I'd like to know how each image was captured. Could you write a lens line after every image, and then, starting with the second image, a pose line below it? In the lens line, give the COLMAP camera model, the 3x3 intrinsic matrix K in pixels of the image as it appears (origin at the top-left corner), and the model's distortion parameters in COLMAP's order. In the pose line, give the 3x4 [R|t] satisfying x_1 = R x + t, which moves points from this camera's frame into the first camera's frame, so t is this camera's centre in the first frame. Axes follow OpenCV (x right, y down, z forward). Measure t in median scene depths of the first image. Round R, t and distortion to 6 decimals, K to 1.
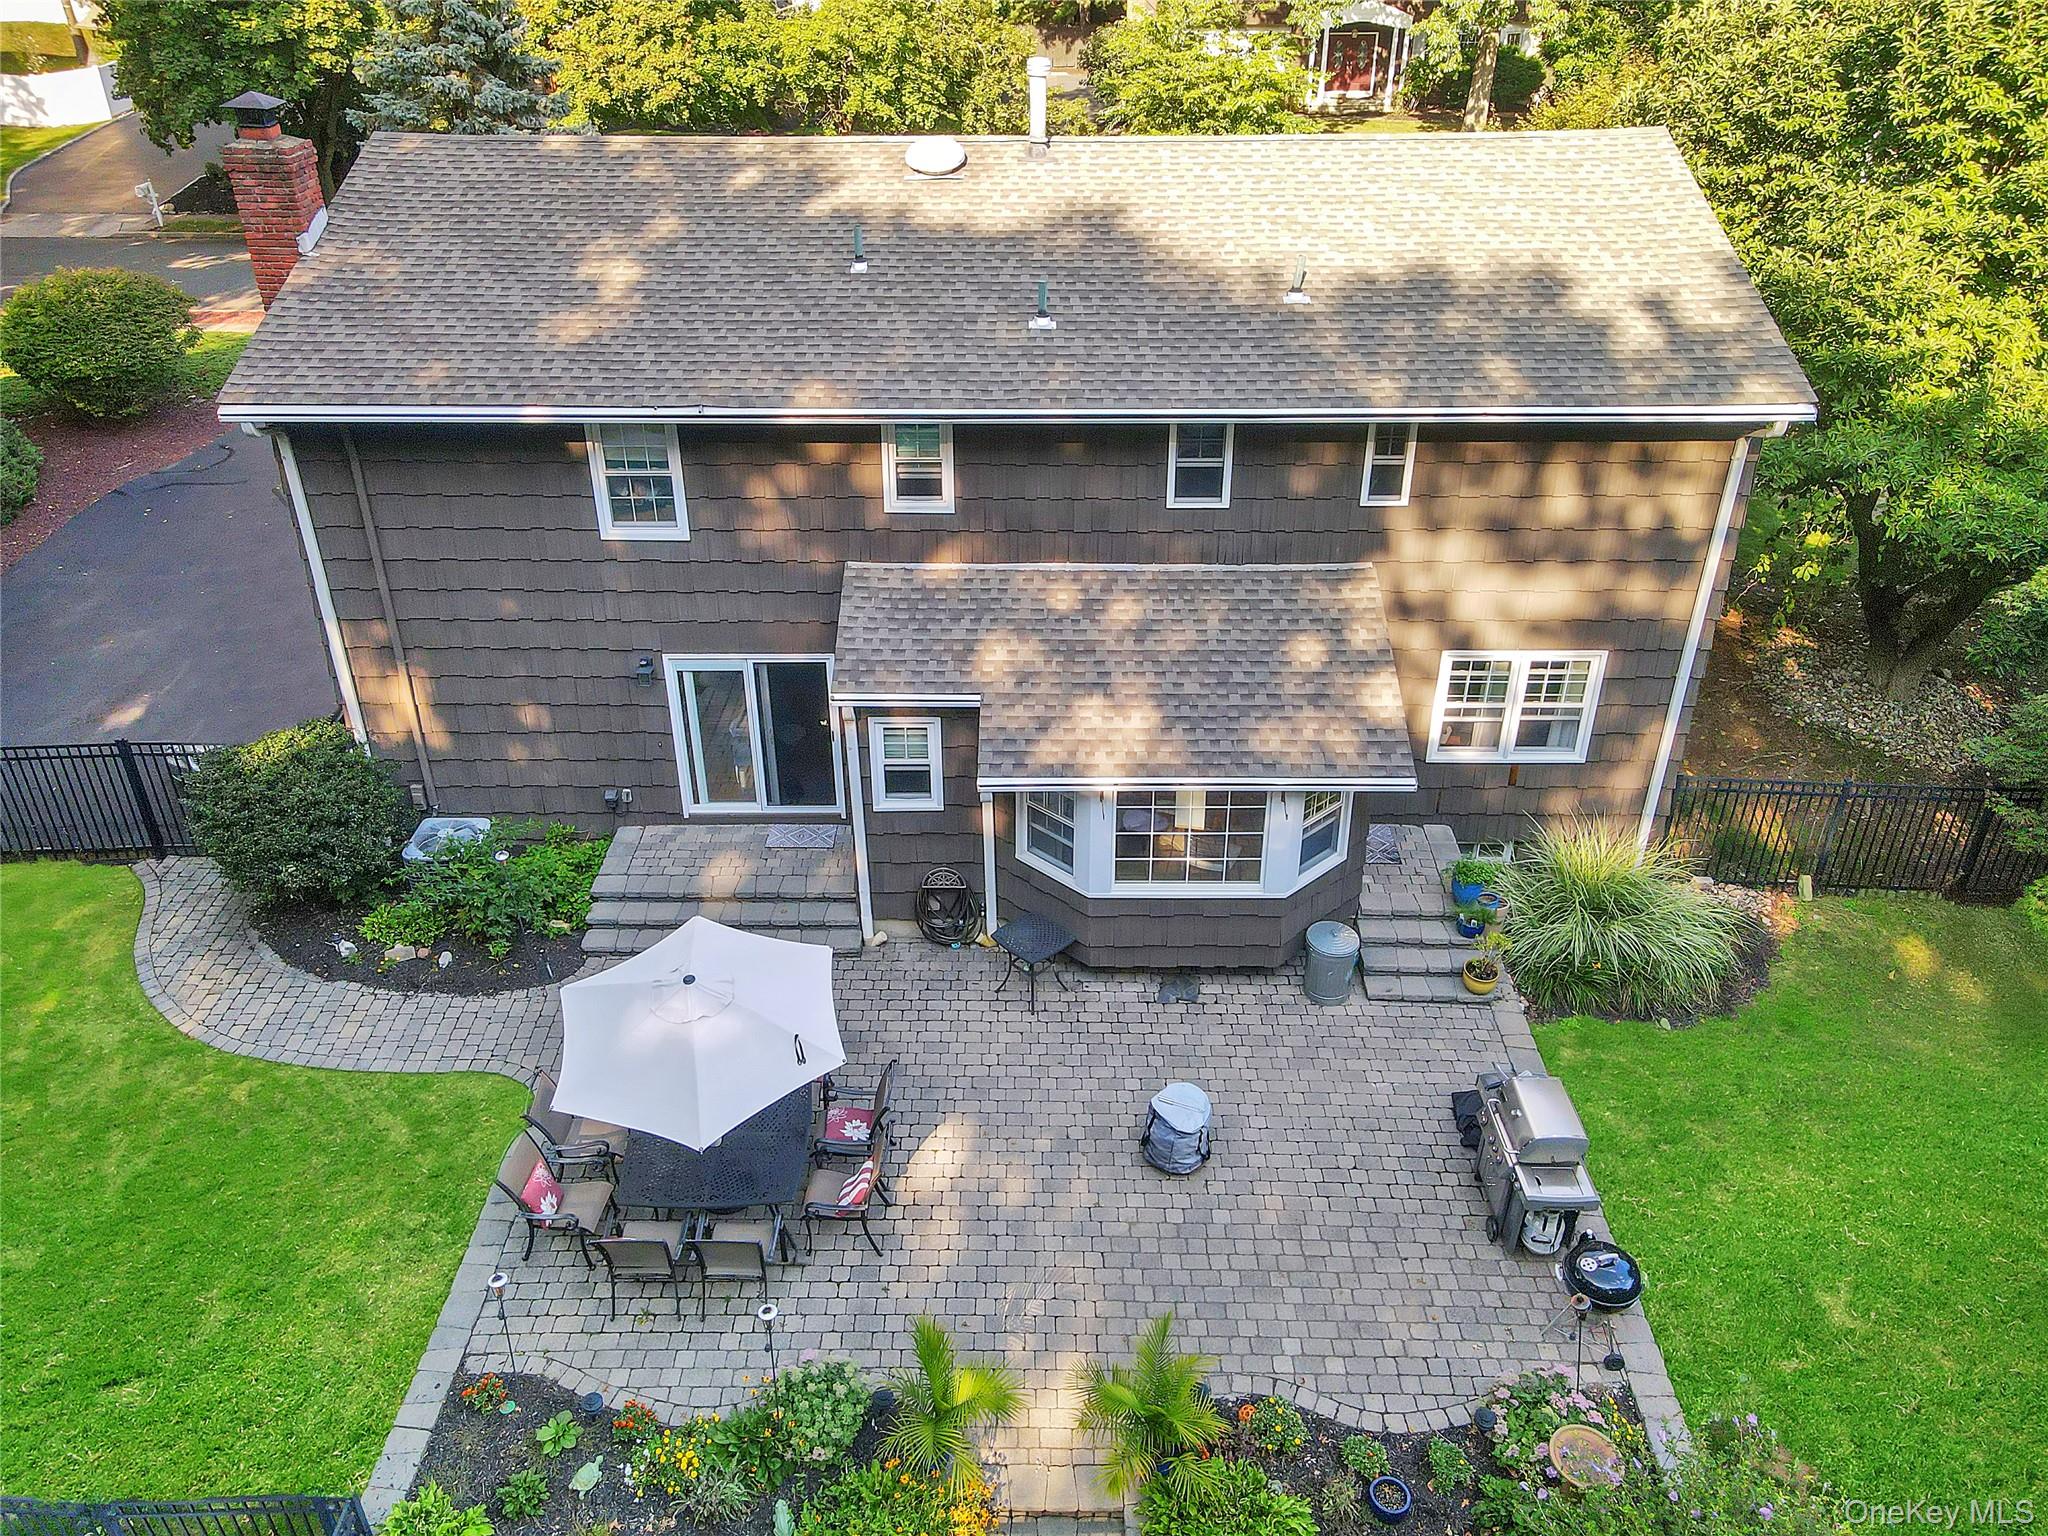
lens RADIAL K [[1508.7, 0, 1012.3], [0, 1508.7, 736.7], [0, 0, 1]] dist [0.006557, 0.004271]
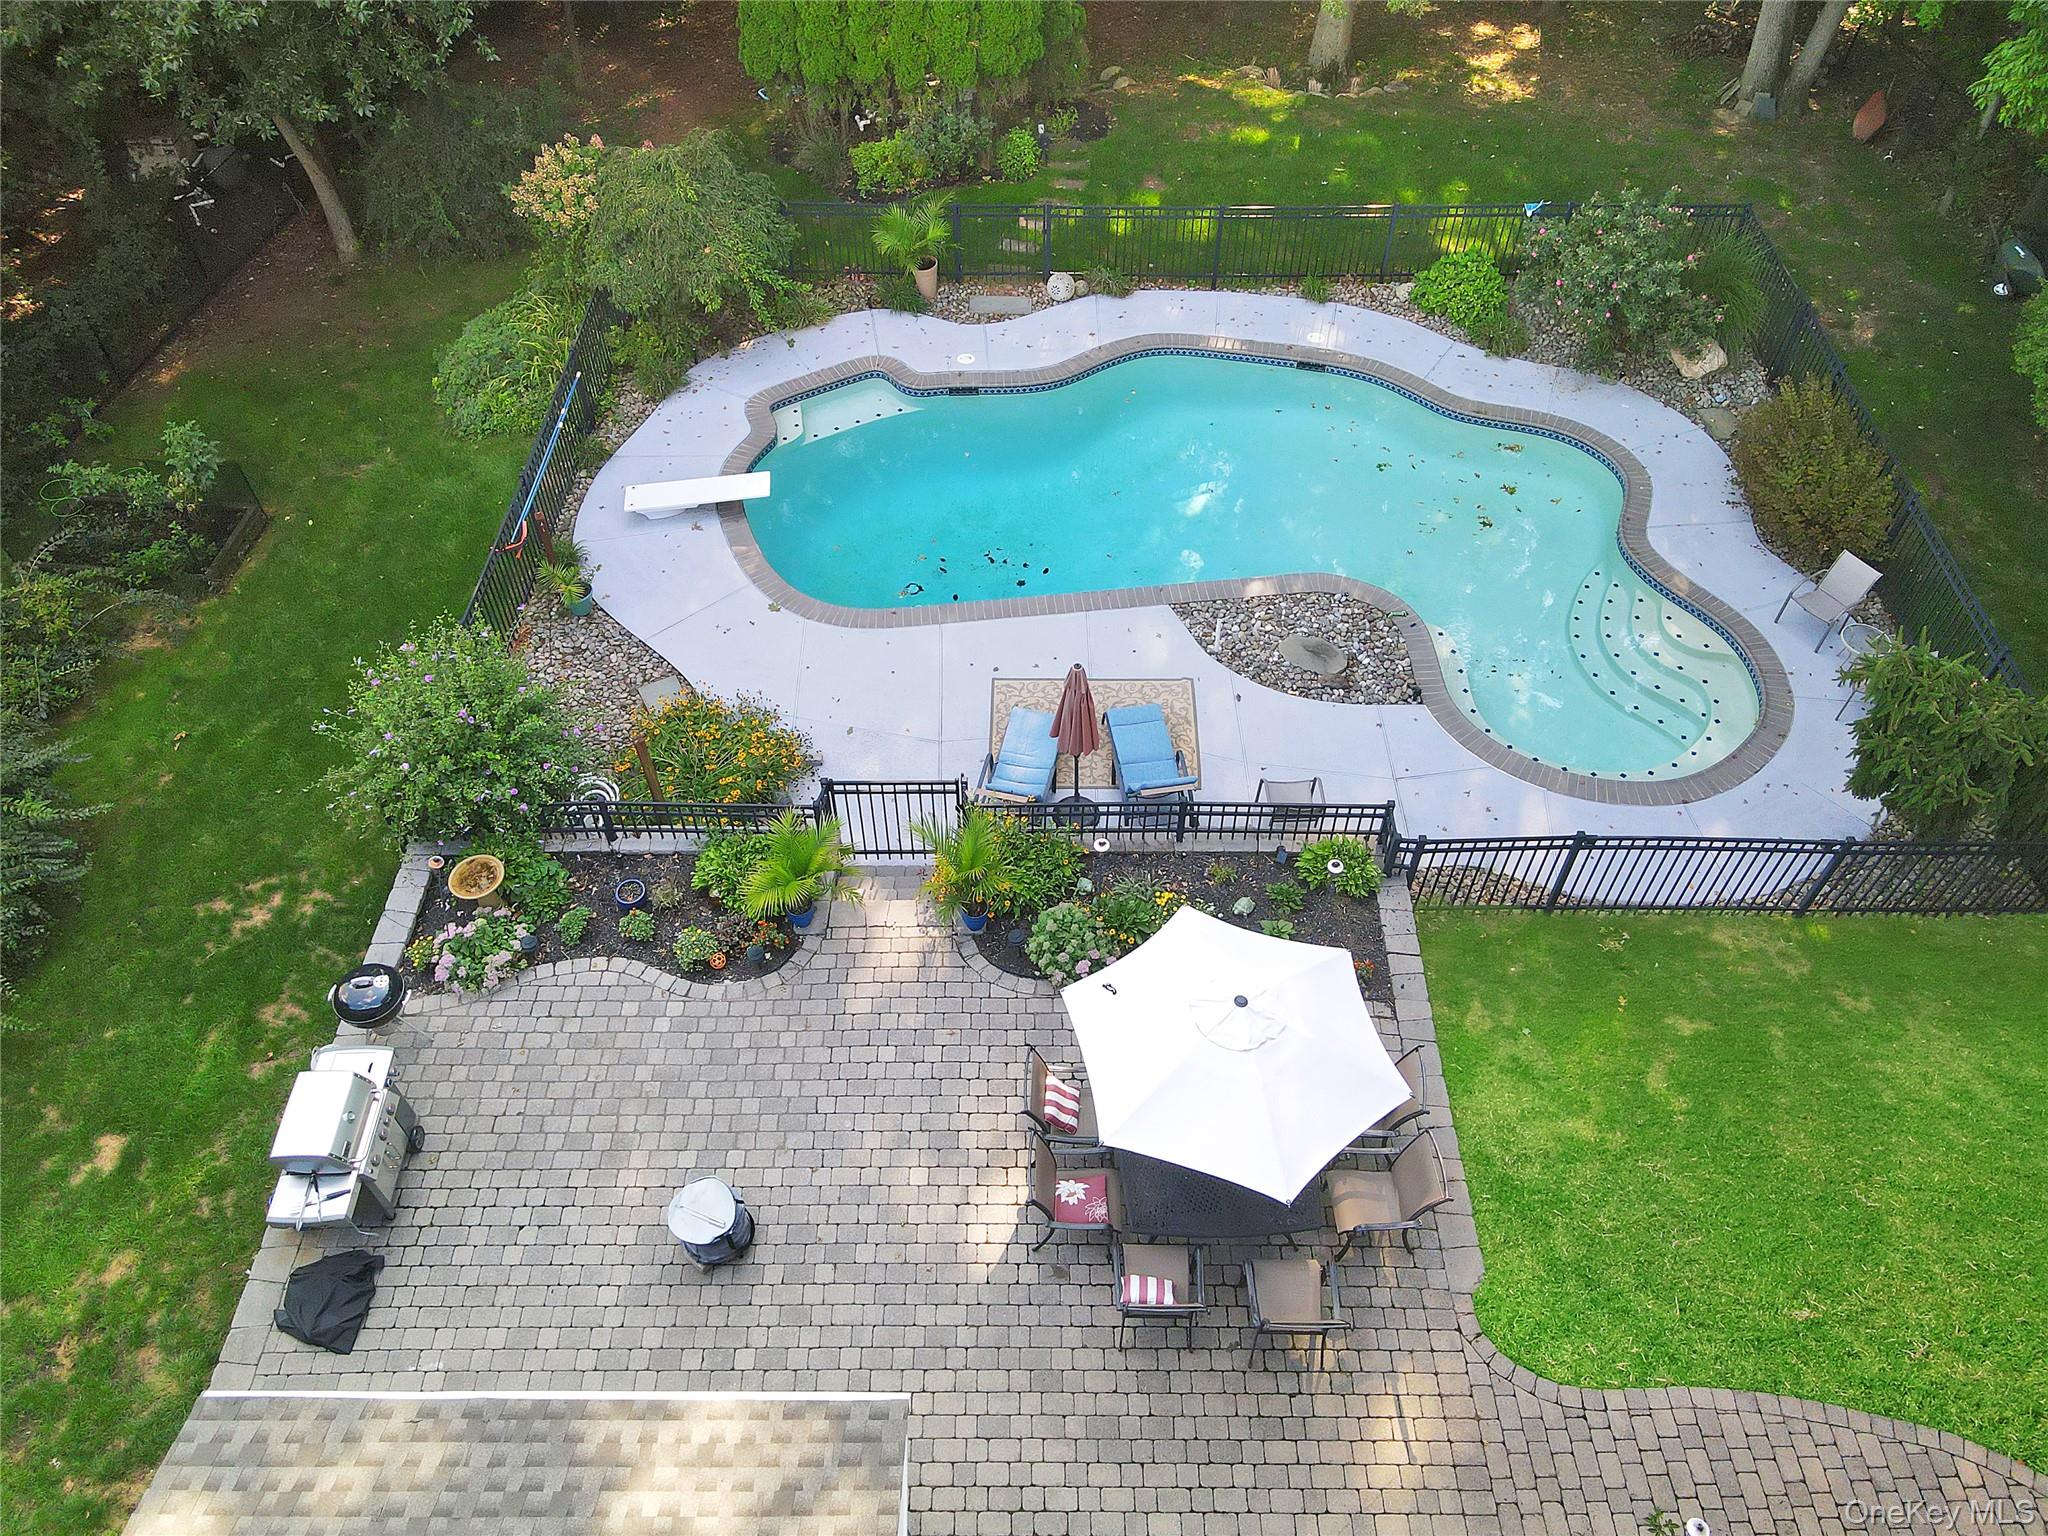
lens RADIAL K [[1508.7, 0, 1012.3], [0, 1508.7, 736.7], [0, 0, 1]] dist [0.006557, 0.004271]
pose [[-0.999916, 0.012945, -0.000812, -0.080955], [0.001153, 0.151003, 0.988533, -0.775132], [0.012919, 0.988448, -0.151006, 1.003238]]
